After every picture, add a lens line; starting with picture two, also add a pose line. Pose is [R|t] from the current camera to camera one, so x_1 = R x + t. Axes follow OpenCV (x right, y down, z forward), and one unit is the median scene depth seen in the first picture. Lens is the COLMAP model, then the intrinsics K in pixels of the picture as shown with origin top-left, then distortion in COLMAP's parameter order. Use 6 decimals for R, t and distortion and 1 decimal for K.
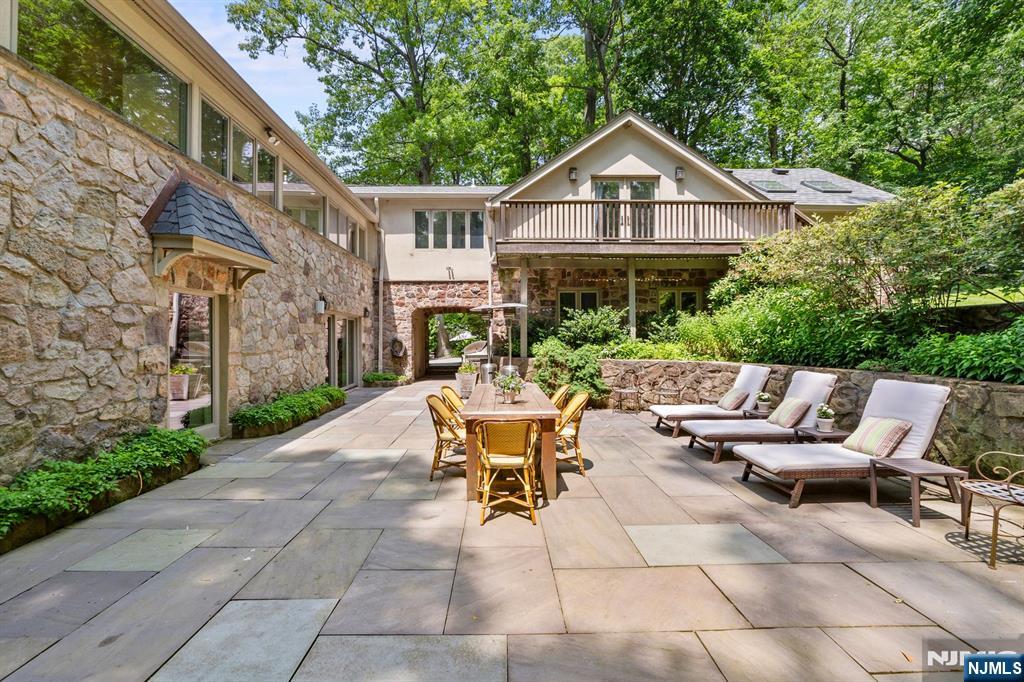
lens RADIAL K [[430.6, 0, 505.4], [0, 430.6, 340.8], [0, 0, 1]] dist [0.001565, 0.000113]
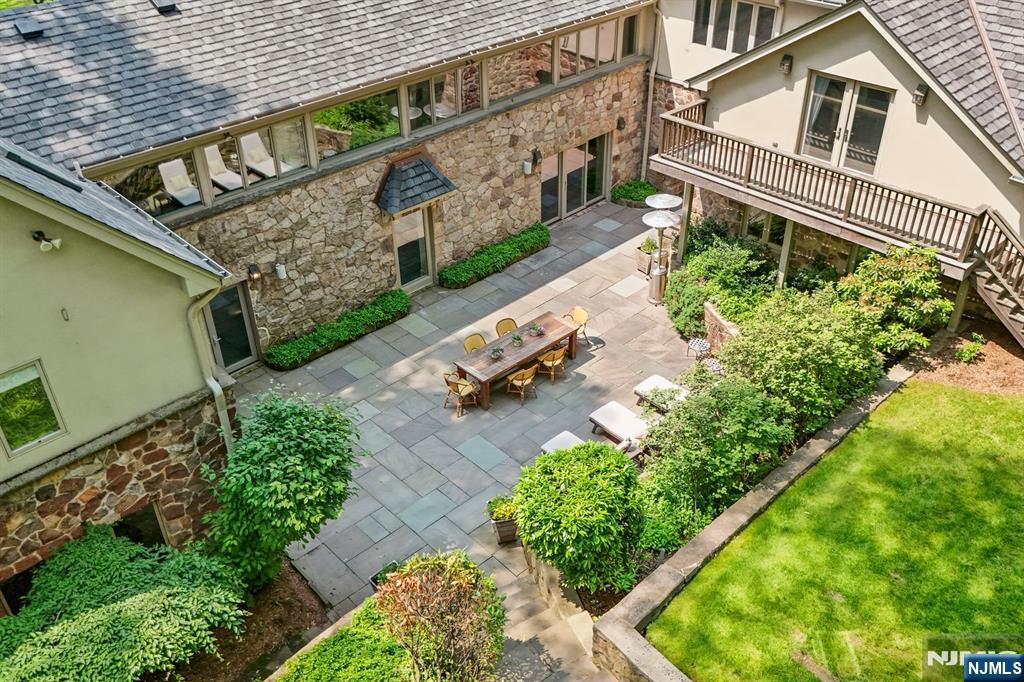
lens RADIAL K [[879.5, 0, 499.5], [0, 879.5, 314.7], [0, 0, 1]] dist [0.025067, -0.003433]
pose [[0.666722, 0.397200, -0.630646, 1.379554], [0.020801, 0.835910, 0.548472, -1.244785], [0.745016, -0.378796, 0.549058, -0.582676]]
